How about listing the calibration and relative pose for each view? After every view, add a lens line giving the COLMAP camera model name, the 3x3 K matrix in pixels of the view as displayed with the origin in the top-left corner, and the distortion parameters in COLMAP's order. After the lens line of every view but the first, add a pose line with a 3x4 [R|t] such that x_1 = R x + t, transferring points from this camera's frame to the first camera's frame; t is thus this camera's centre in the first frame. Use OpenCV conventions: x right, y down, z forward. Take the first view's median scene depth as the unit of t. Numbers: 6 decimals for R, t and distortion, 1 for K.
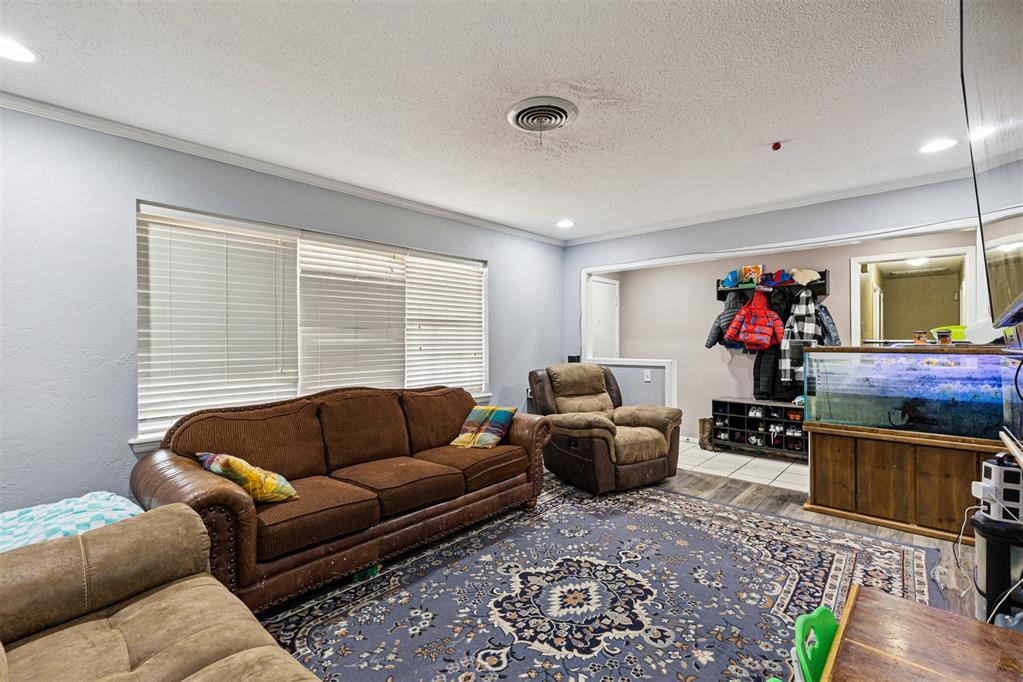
lens RADIAL K [[461.3, 0, 513.1], [0, 461.3, 338.2], [0, 0, 1]] dist [0.008182, -0.001992]
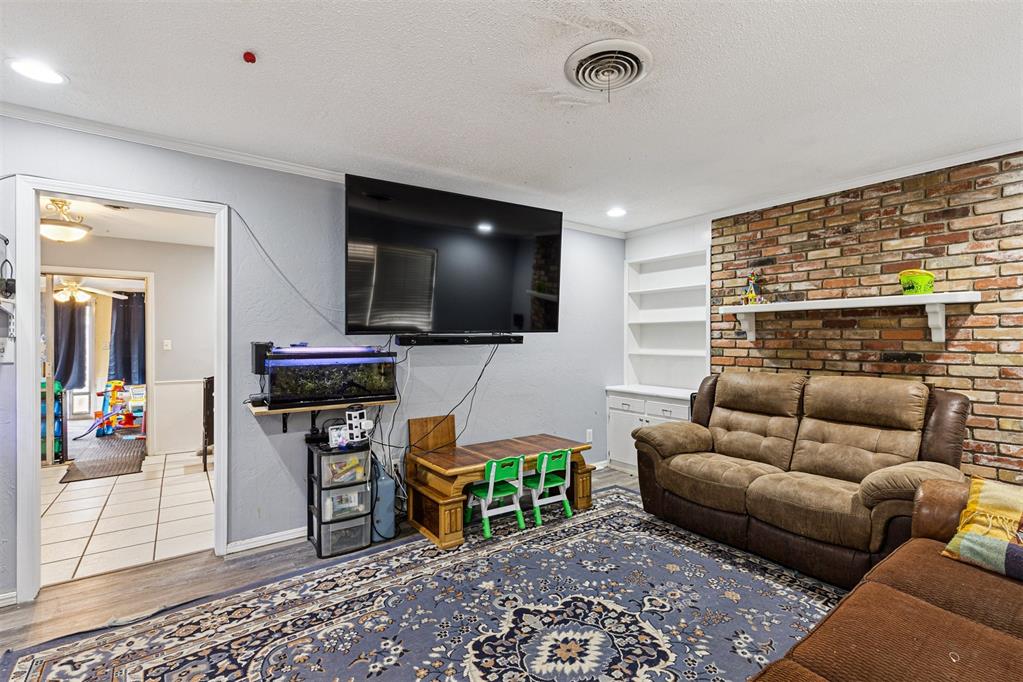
lens RADIAL K [[461.3, 0, 514.1], [0, 461.3, 337.2], [0, 0, 1]] dist [0.008182, -0.001992]
pose [[-0.978866, 0.002344, 0.204488, 0.049675], [0.001539, 0.999990, -0.004100, -0.002215], [-0.204495, -0.003698, -0.978861, 1.578953]]
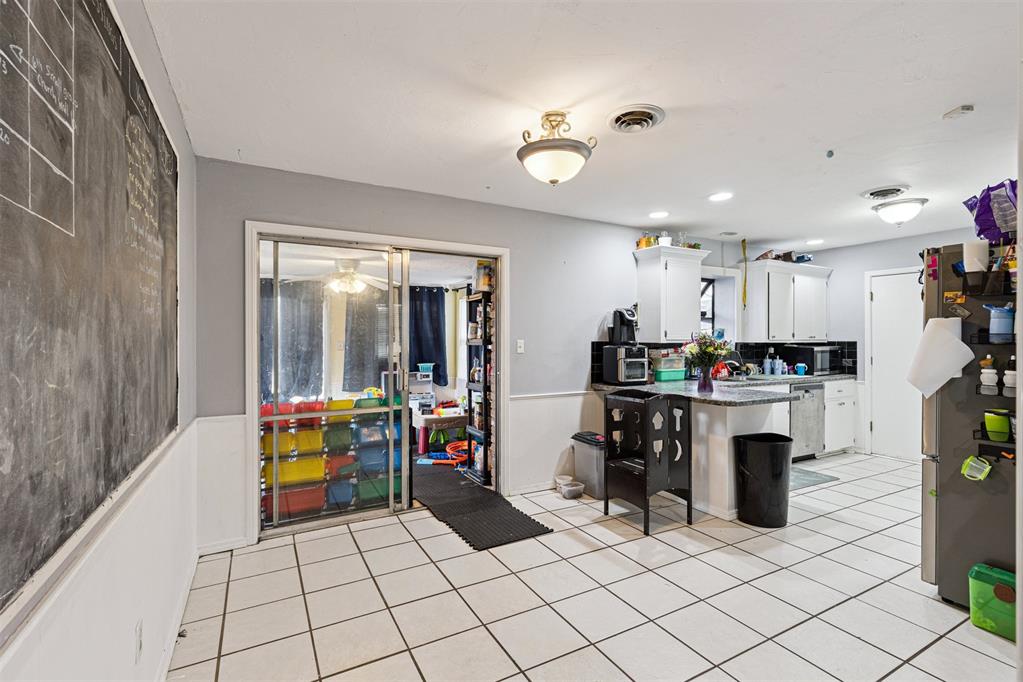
lens RADIAL K [[461.3, 0, 510.5], [0, 461.3, 338.4], [0, 0, 1]] dist [0.008182, -0.001992]
pose [[-0.945744, -0.001957, 0.324906, 1.462981], [-0.001965, 0.999998, 0.000301, -0.006642], [-0.324906, -0.000354, -0.945746, 1.337185]]
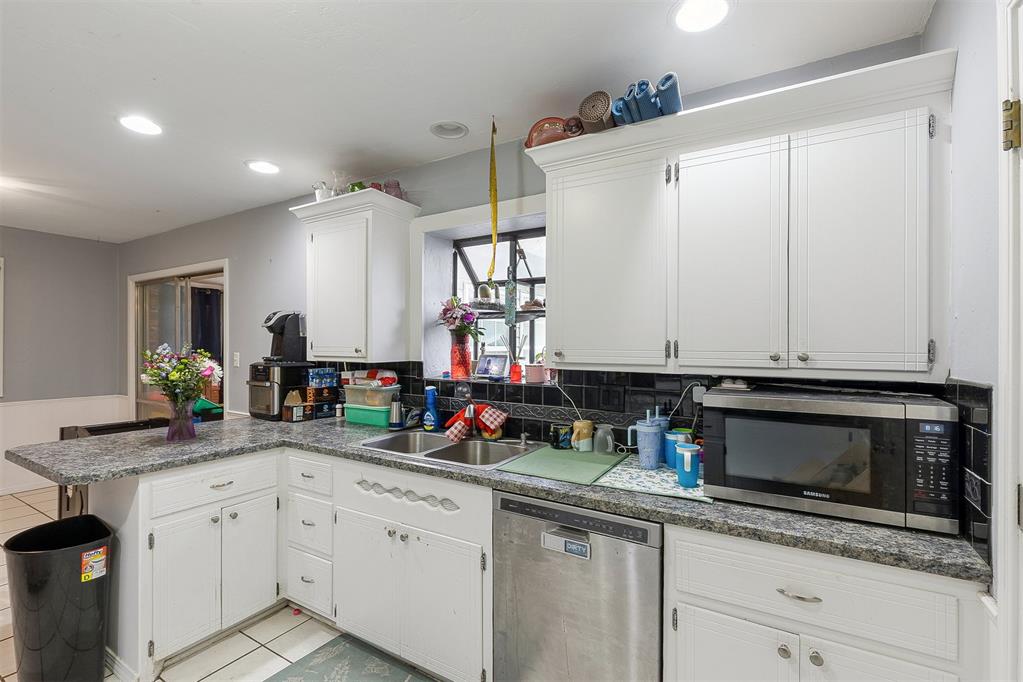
lens RADIAL K [[461.3, 0, 518.0], [0, 461.3, 344.5], [0, 0, 1]] dist [0.008182, -0.001992]
pose [[-0.198812, -0.000770, 0.980037, 0.406137], [-0.006313, 0.999980, -0.000495, -0.028325], [-0.980017, -0.006285, -0.198813, -0.581514]]
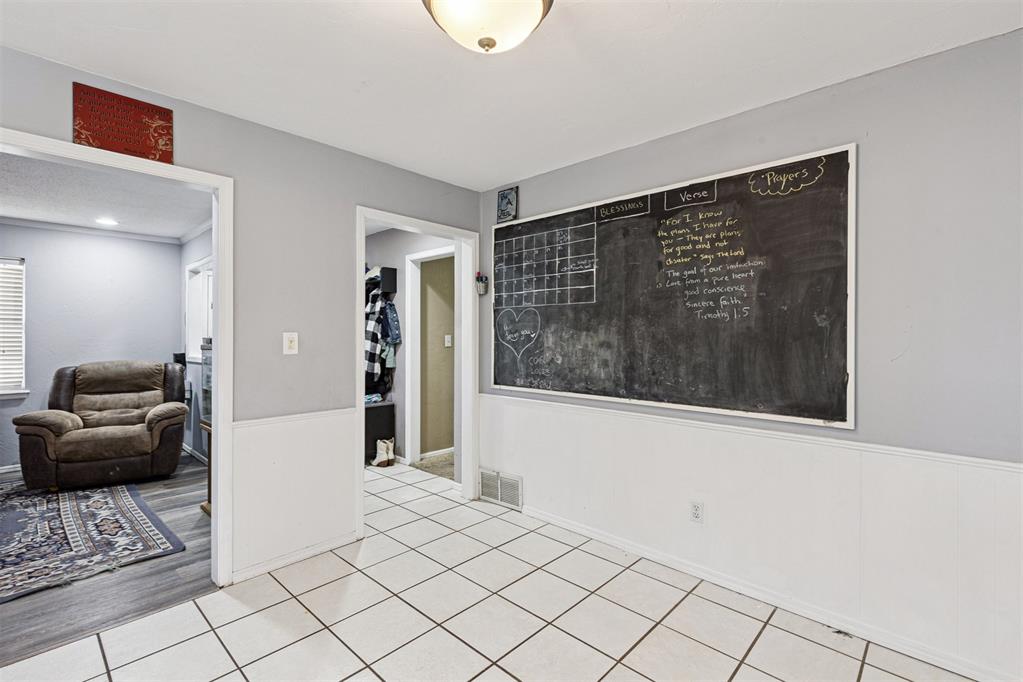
lens RADIAL K [[461.3, 0, 507.5], [0, 461.3, 334.5], [0, 0, 1]] dist [0.008182, -0.001992]
pose [[0.999753, 0.000718, -0.022212, 1.696229], [-0.000814, 0.999990, -0.004319, 0.002515], [0.022208, 0.004336, 0.999744, 0.020708]]
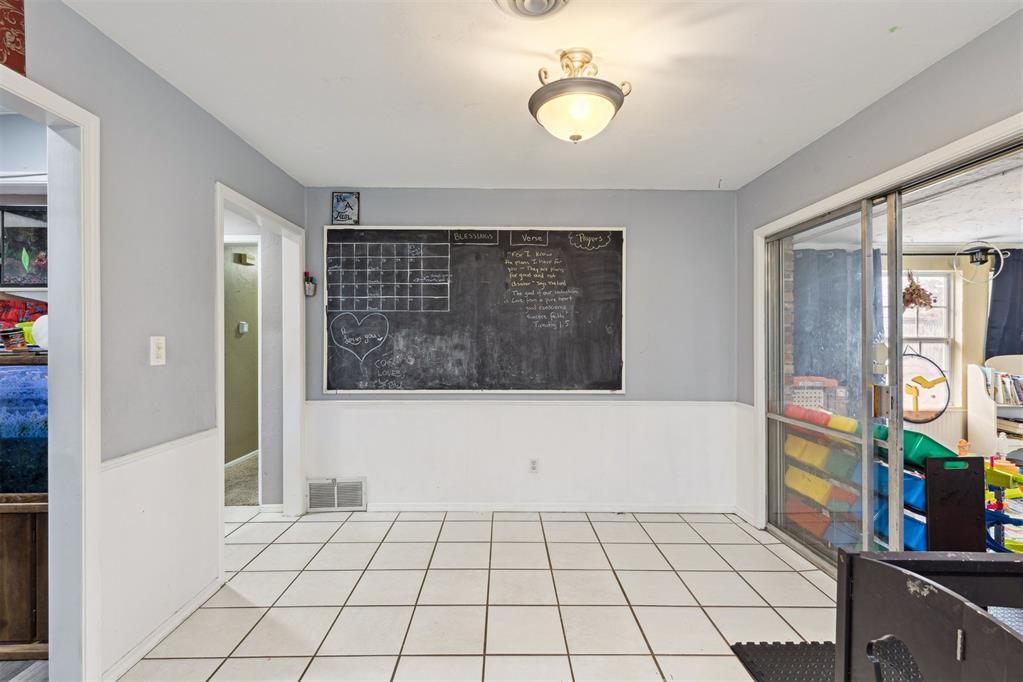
lens RADIAL K [[461.3, 0, 505.2], [0, 461.3, 340.5], [0, 0, 1]] dist [0.008182, -0.001992]
pose [[0.733682, -0.003397, 0.679484, 1.122835], [0.001109, 0.999992, 0.003802, -0.001436], [-0.679492, -0.002036, 0.733680, 0.064200]]
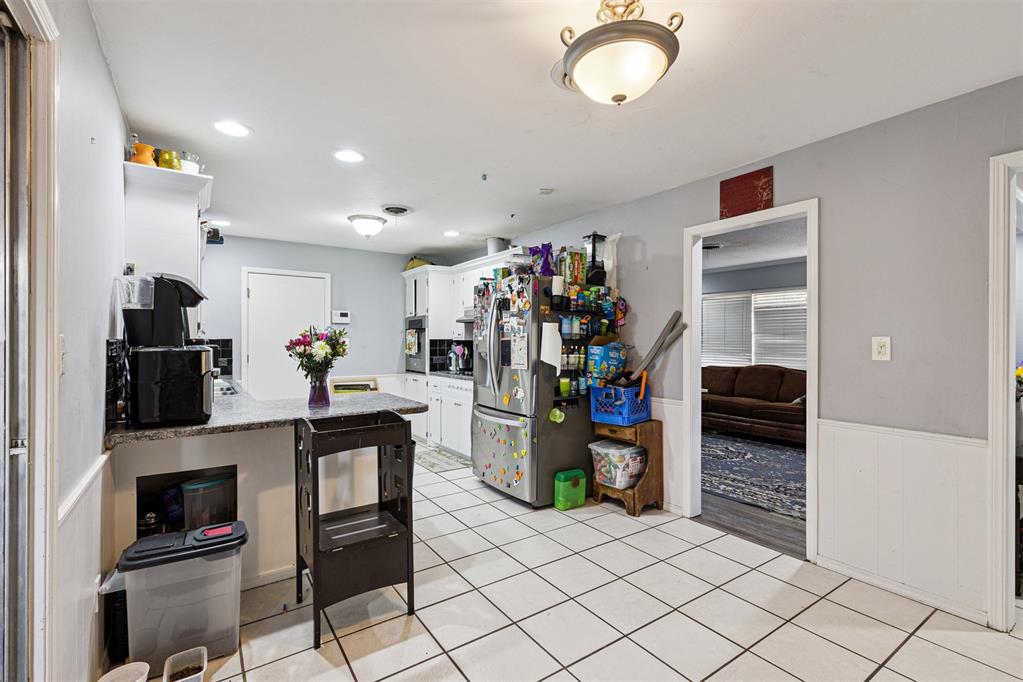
lens RADIAL K [[461.3, 0, 513.4], [0, 461.3, 339.8], [0, 0, 1]] dist [0.008182, -0.001992]
pose [[-0.234705, 0.000012, -0.972067, 2.255898], [-0.002978, 0.999995, 0.000731, 0.002020], [0.972062, 0.003066, -0.234704, 0.502218]]
